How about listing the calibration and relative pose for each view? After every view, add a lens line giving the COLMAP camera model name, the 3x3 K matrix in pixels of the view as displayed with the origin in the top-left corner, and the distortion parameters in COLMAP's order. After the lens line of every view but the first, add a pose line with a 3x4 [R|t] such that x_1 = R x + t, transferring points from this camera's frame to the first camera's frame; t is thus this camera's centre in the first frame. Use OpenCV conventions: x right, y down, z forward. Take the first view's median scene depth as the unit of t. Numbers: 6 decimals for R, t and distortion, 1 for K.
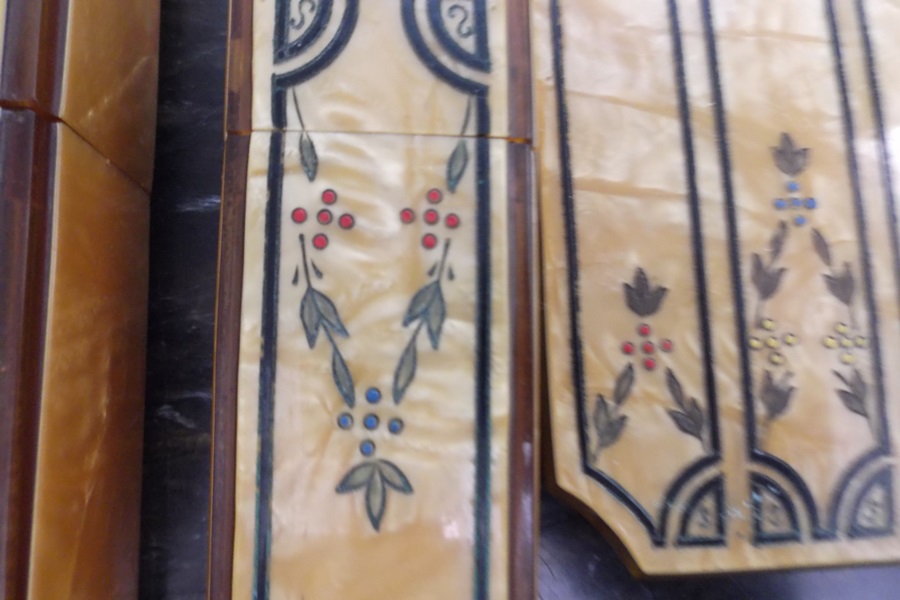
lens RADIAL K [[729.5, 0, 450.0], [0, 729.5, 300.0], [0, 0, 1]] dist [0.030372, -0.003674]
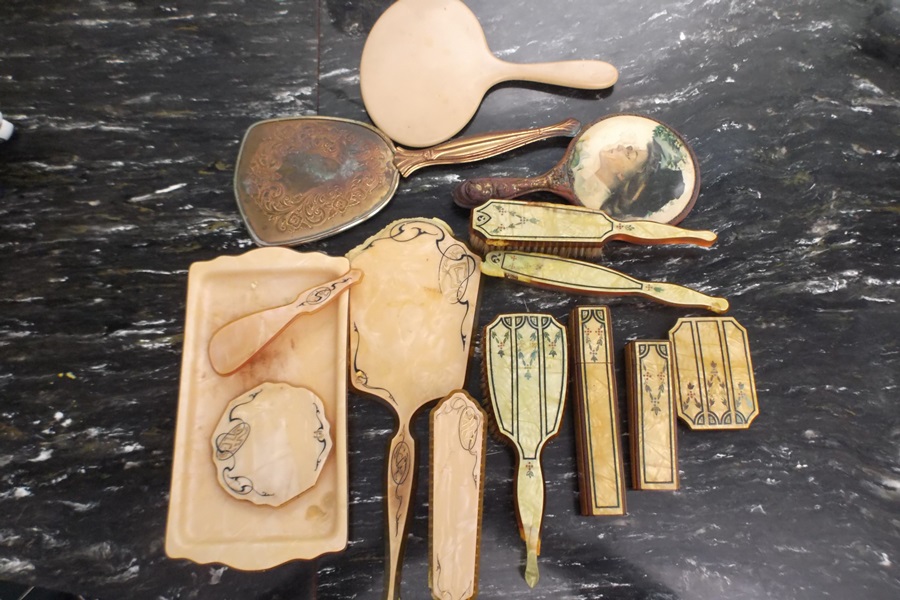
lens RADIAL K [[729.5, 0, 450.0], [0, 729.5, 300.0], [0, 0, 1]] dist [0.030372, -0.003674]
pose [[0.996873, -0.004993, -0.078865, -1.378266], [-0.006090, 0.990178, -0.139679, 0.157607], [0.078788, 0.139722, 0.987051, -5.822541]]
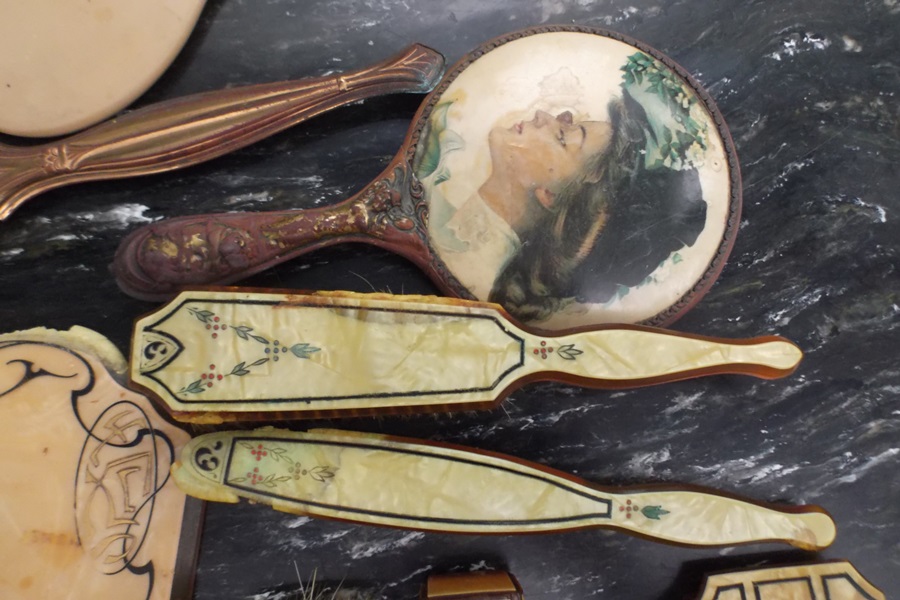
lens RADIAL K [[729.5, 0, 450.0], [0, 729.5, 300.0], [0, 0, 1]] dist [0.030372, -0.003674]
pose [[0.997321, -0.059699, -0.042268, -0.528040], [0.058185, 0.997650, -0.036174, -1.590344], [0.044328, 0.033618, 0.998451, -1.528127]]
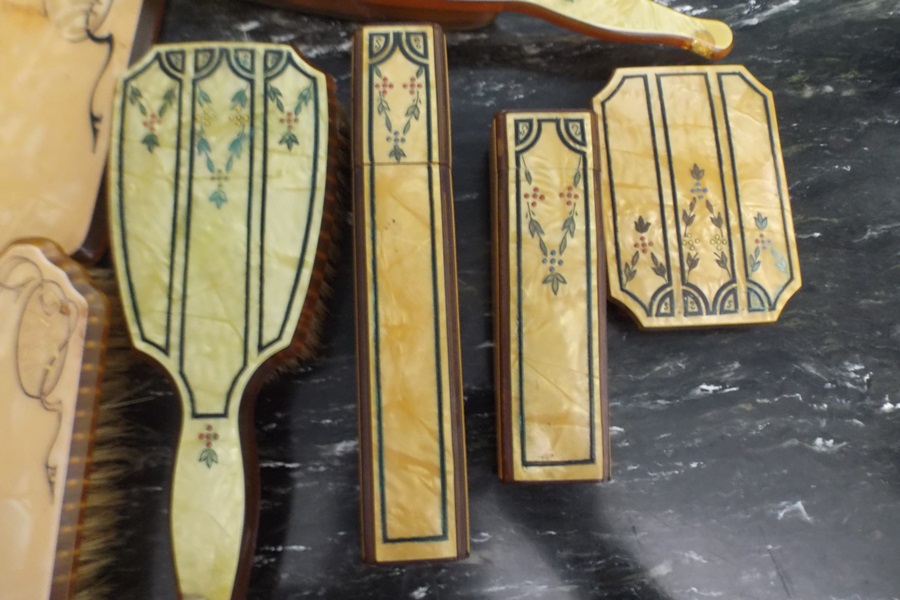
lens RADIAL K [[753.4, 0, 437.6], [0, 753.4, 299.5], [0, 0, 1]] dist [0.000635, 0.000265]
pose [[0.999332, -0.018478, -0.031530, -0.405529], [0.017500, 0.999366, -0.031020, 0.342338], [0.032084, 0.030447, 0.999021, -1.796688]]
